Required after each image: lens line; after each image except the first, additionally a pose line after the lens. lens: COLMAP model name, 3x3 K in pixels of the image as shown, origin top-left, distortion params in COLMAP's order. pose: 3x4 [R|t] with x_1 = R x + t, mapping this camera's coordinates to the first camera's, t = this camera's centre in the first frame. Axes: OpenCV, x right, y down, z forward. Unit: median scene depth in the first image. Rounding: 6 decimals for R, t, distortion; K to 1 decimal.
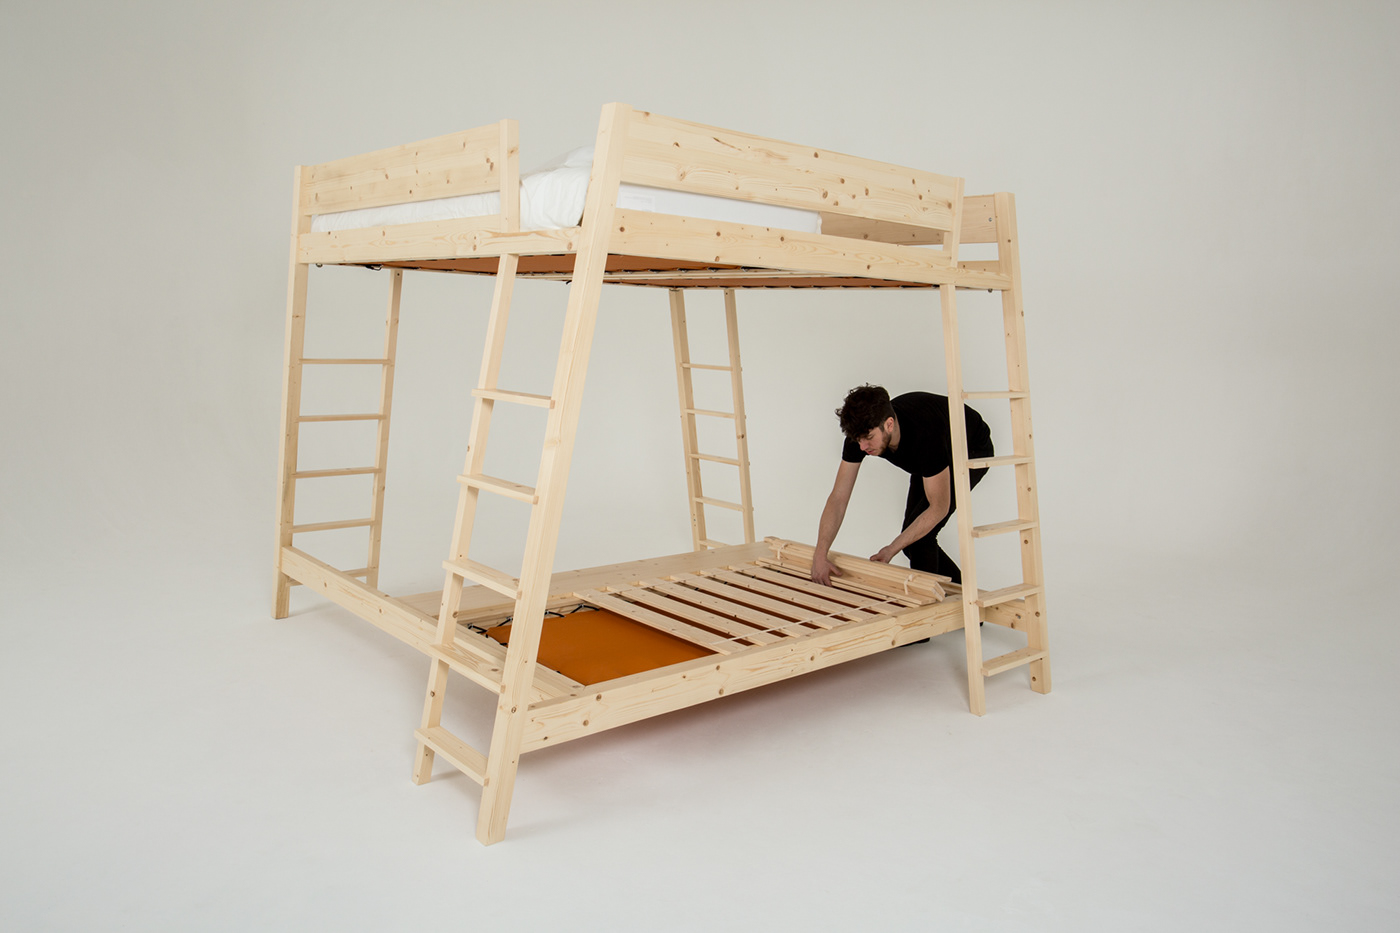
lens RADIAL K [[1031.7, 0, 696.6], [0, 1031.7, 475.4], [0, 0, 1]] dist [-0.048451, 0.075777]
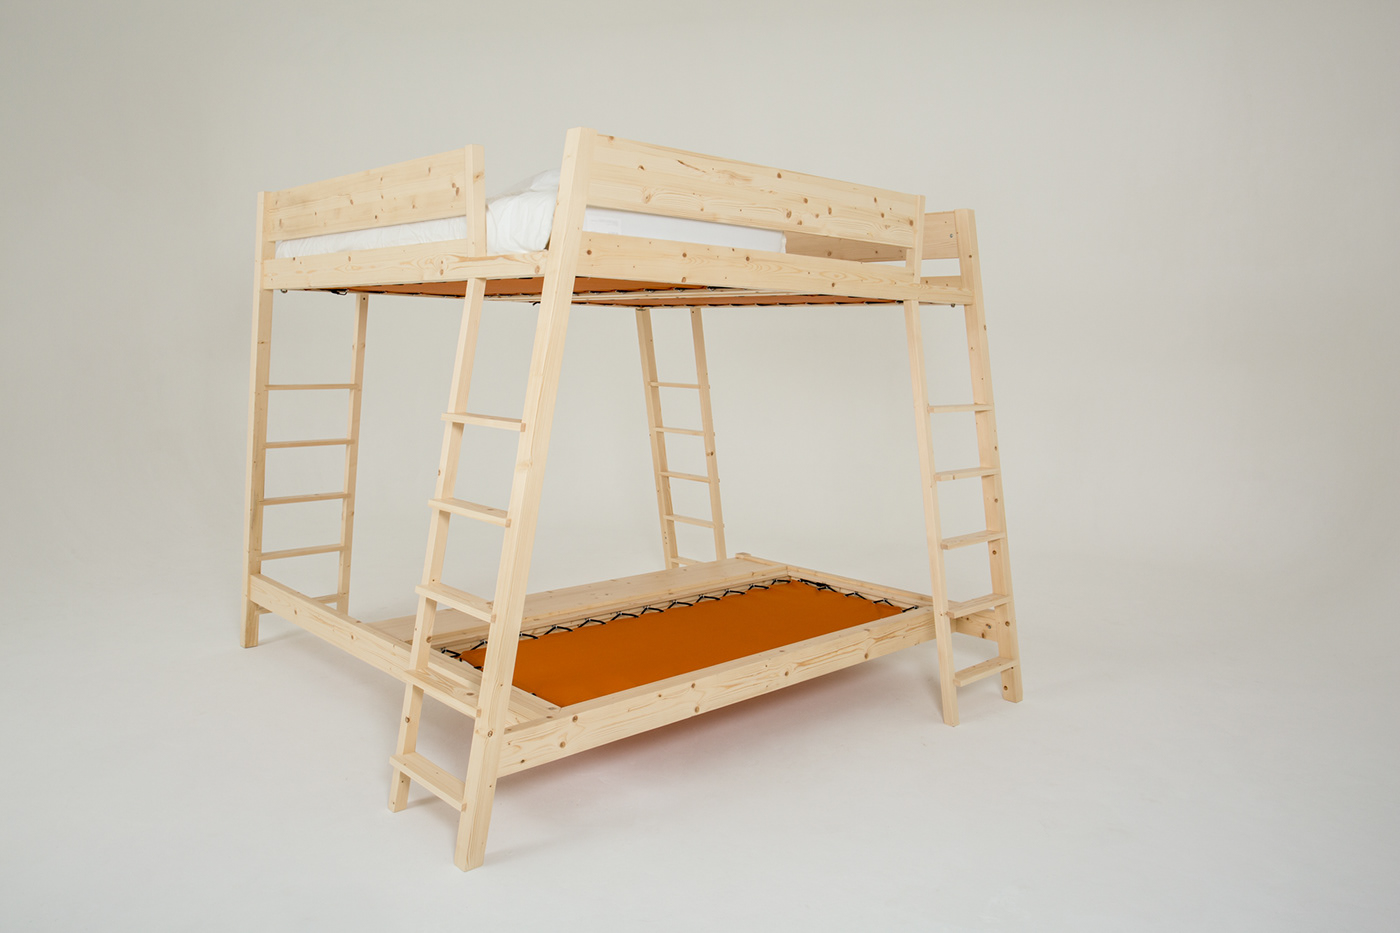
lens RADIAL K [[1031.7, 0, 696.6], [0, 1031.7, 475.4], [0, 0, 1]] dist [-0.048451, 0.075777]
pose [[0.999313, -0.021195, 0.030388, -0.001724], [0.021666, 0.999649, -0.015249, -0.002160], [-0.030054, 0.015897, 0.999422, -0.004766]]
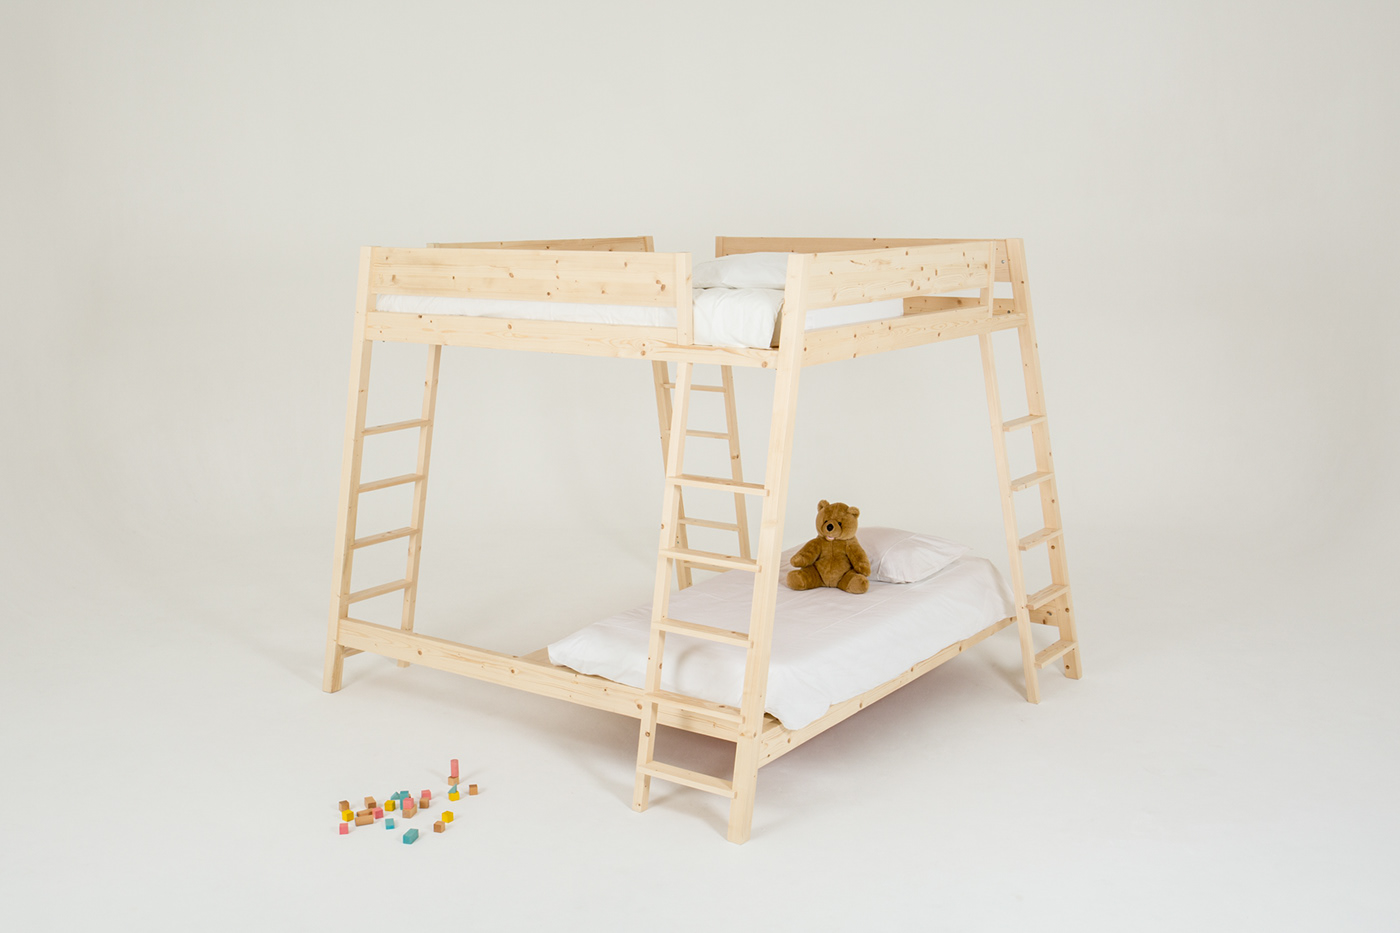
lens RADIAL K [[1476.1, 0, 671.2], [0, 1476.1, 461.4], [0, 0, 1]] dist [0.007006, 0.011513]
pose [[0.975492, -0.082424, 0.204013, -0.426095], [0.076444, 0.996386, 0.037036, -0.125688], [-0.206328, -0.020533, 0.978267, -0.516402]]
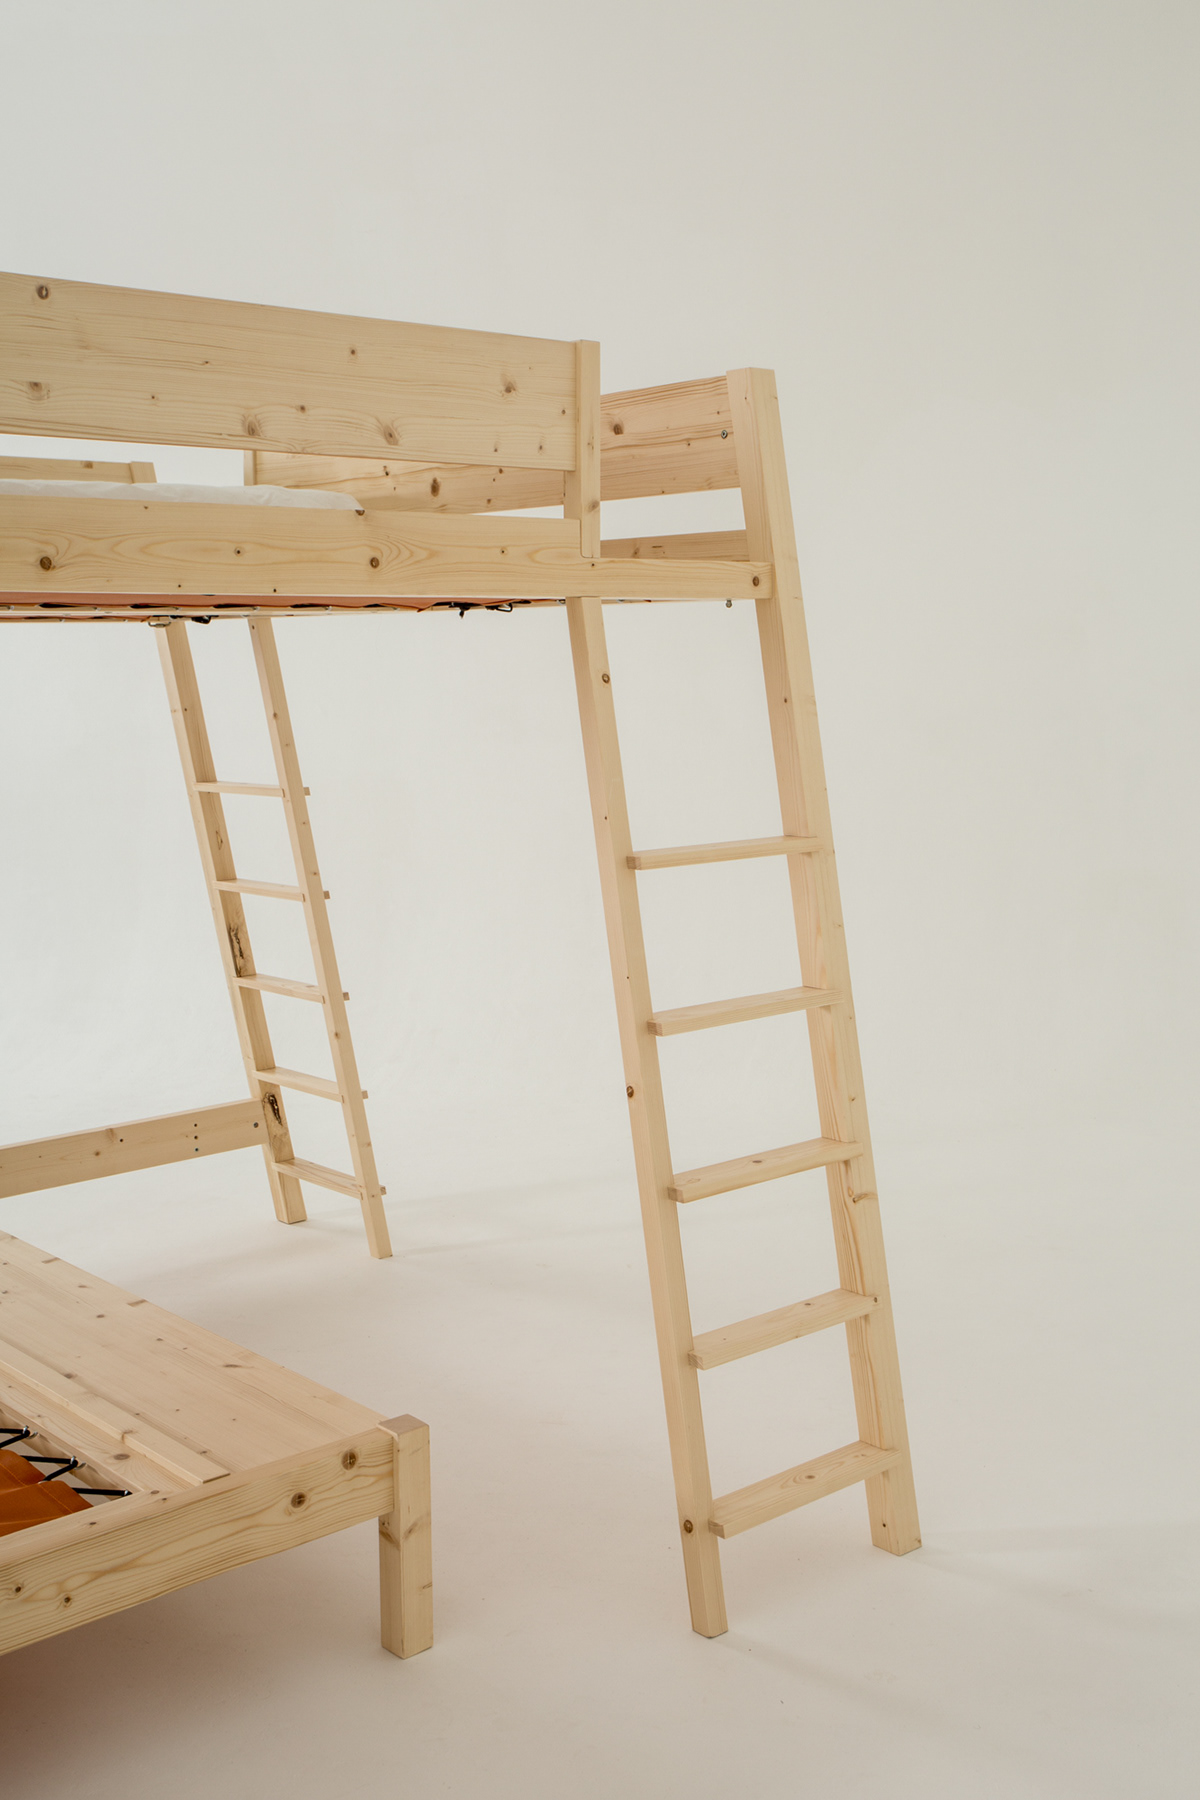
lens RADIAL K [[1987.8, 0, 600.0], [0, 1987.8, 900.0], [0, 0, 1]] dist [0.022151, 0.060919]
pose [[0.998752, -0.049402, -0.007277, 0.241292], [0.049236, 0.998558, -0.021415, -0.041973], [0.008324, 0.021030, 0.999744, 0.179930]]
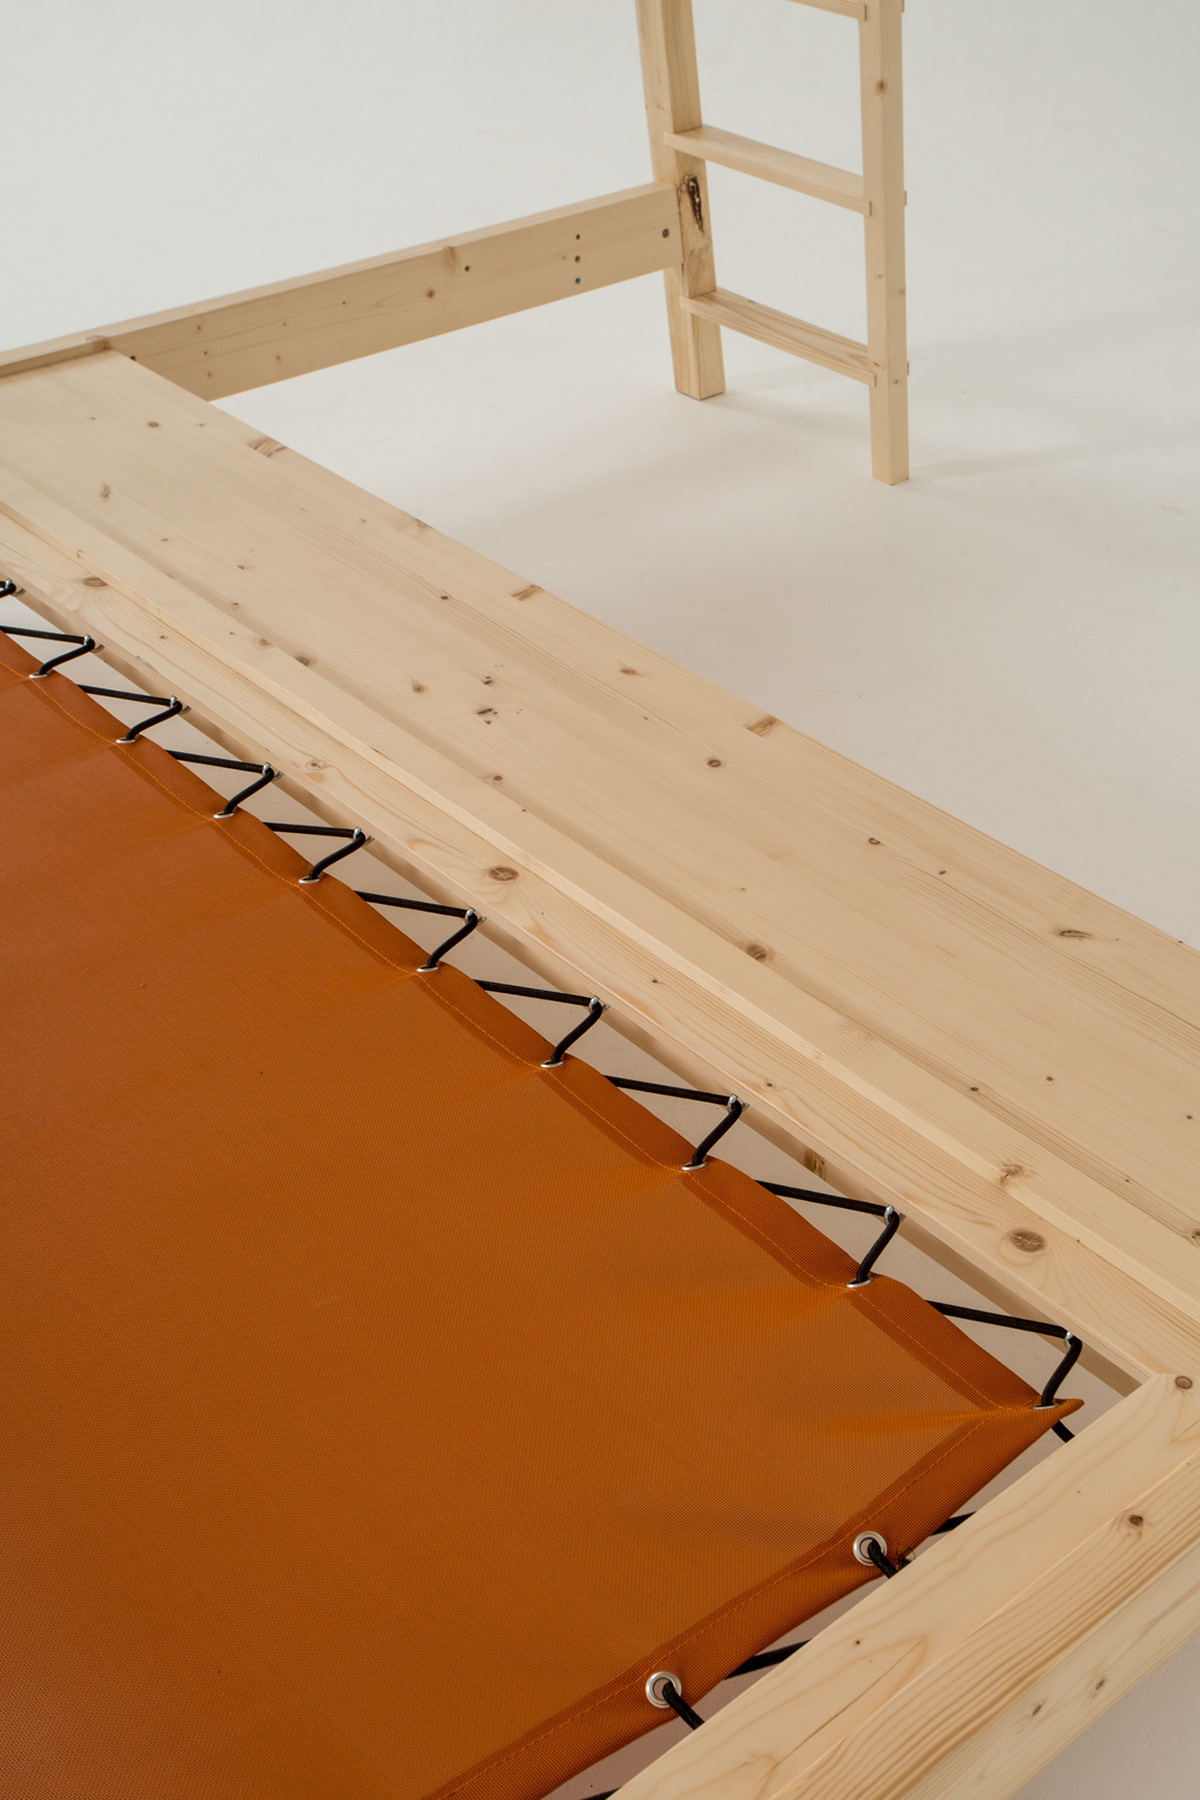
lens RADIAL K [[2158.1, 0, 600.0], [0, 2158.1, 900.0], [0, 0, 1]] dist [0.146831, 0.026913]
pose [[0.999886, -0.015100, -0.000982, -0.033404], [0.013925, 0.892742, 0.450353, -0.084067], [-0.005924, -0.450315, 0.892850, 0.630987]]
